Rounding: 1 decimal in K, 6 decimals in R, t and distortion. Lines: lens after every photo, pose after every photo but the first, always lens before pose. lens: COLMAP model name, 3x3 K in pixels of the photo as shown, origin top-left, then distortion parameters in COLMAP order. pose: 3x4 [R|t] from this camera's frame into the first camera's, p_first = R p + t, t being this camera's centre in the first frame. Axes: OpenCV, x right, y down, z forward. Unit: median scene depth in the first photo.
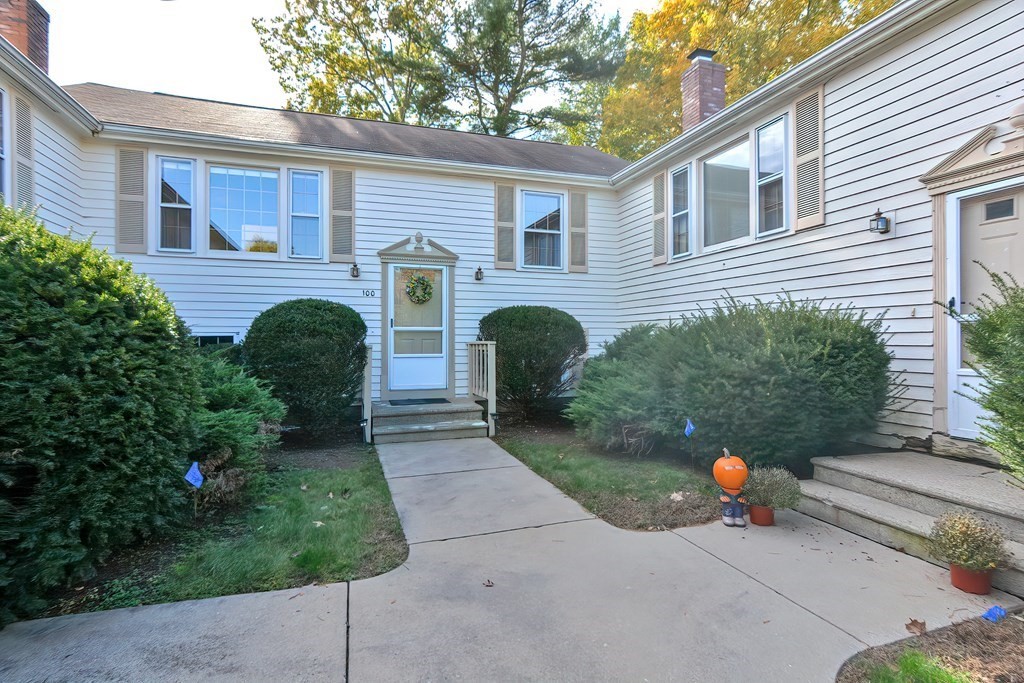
lens RADIAL K [[503.6, 0, 509.7], [0, 503.6, 341.4], [0, 0, 1]] dist [-0.015667, 0.002946]
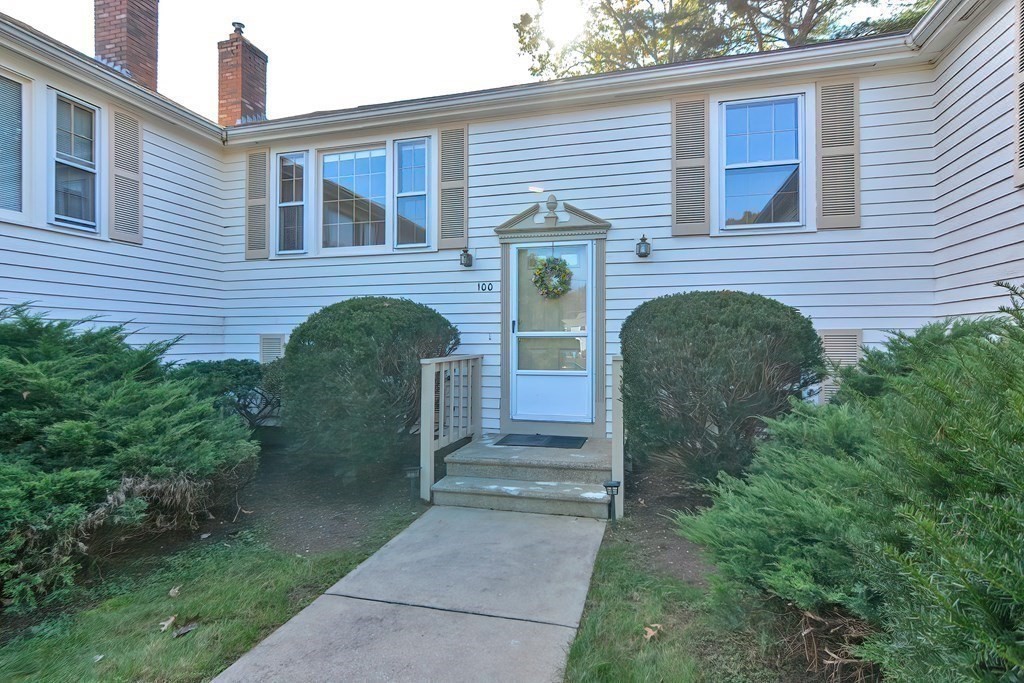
lens RADIAL K [[503.6, 0, 515.0], [0, 503.6, 340.0], [0, 0, 1]] dist [-0.015667, 0.002946]
pose [[0.827538, -0.001134, -0.561408, 0.172623], [-0.001545, 0.999990, -0.004297, -0.014209], [0.561407, 0.004424, 0.827528, 0.406606]]
